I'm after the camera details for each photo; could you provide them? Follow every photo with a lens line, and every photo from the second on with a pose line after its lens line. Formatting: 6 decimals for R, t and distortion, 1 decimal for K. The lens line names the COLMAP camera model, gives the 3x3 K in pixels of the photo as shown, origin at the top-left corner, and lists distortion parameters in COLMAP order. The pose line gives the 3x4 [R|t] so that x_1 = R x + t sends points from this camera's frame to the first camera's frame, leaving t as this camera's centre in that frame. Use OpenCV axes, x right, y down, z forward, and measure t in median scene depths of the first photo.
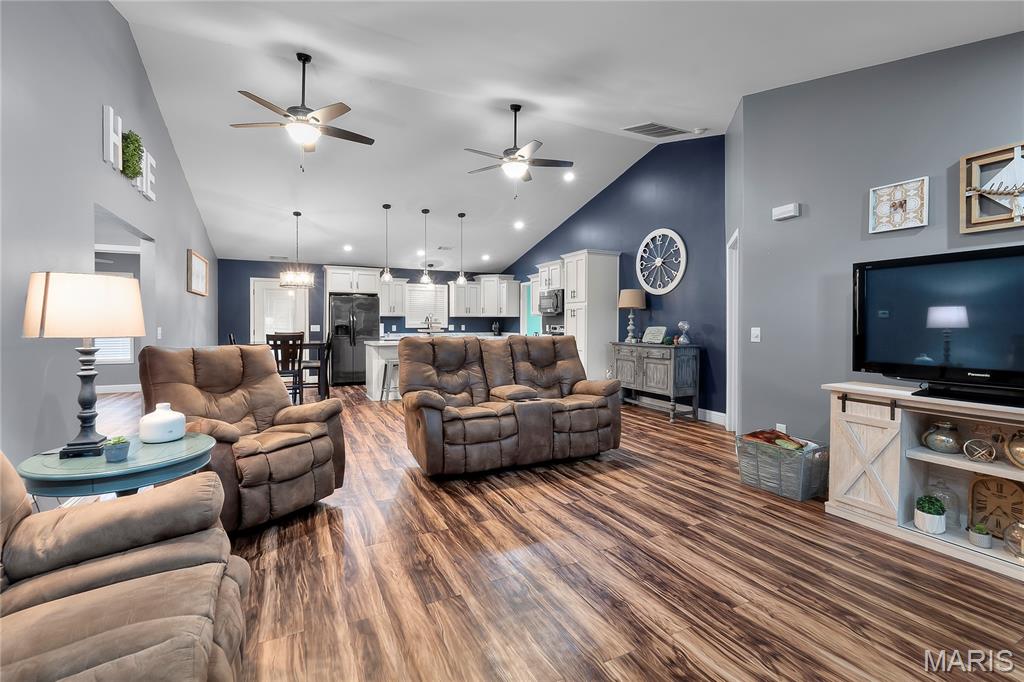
lens RADIAL K [[441.2, 0, 500.3], [0, 441.2, 326.8], [0, 0, 1]] dist [-0.001814, -0.000814]
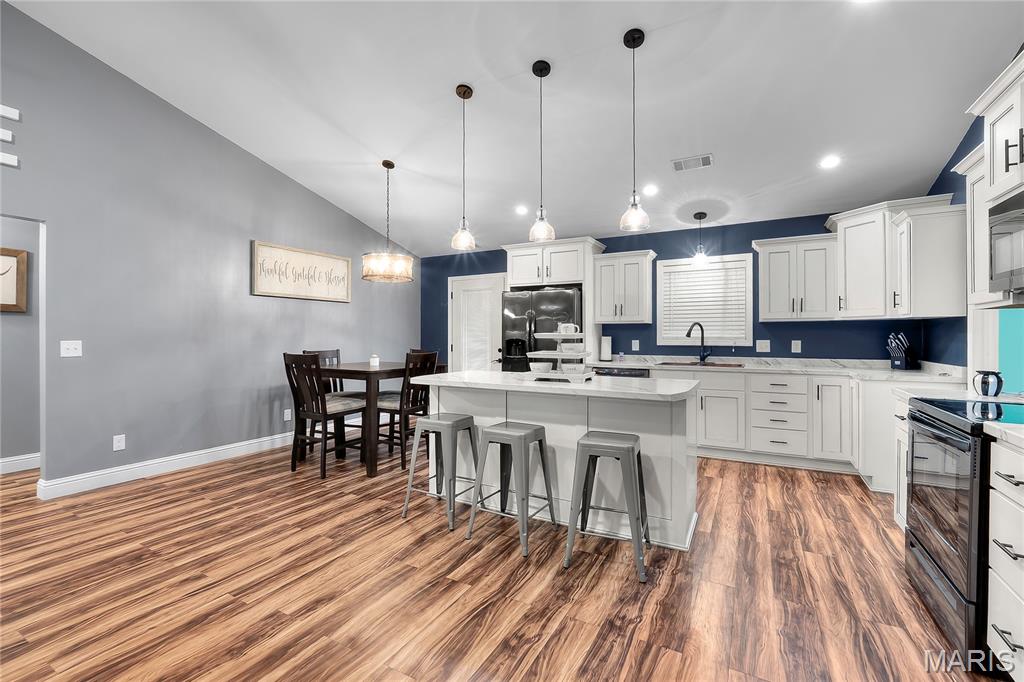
lens RADIAL K [[441.2, 0, 515.3], [0, 441.2, 338.6], [0, 0, 1]] dist [-0.001814, -0.000814]
pose [[0.588928, 0.005150, -0.808169, 0.110710], [-0.007664, 0.999970, 0.000788, -0.004253], [0.808150, 0.005730, 0.588949, 0.552566]]
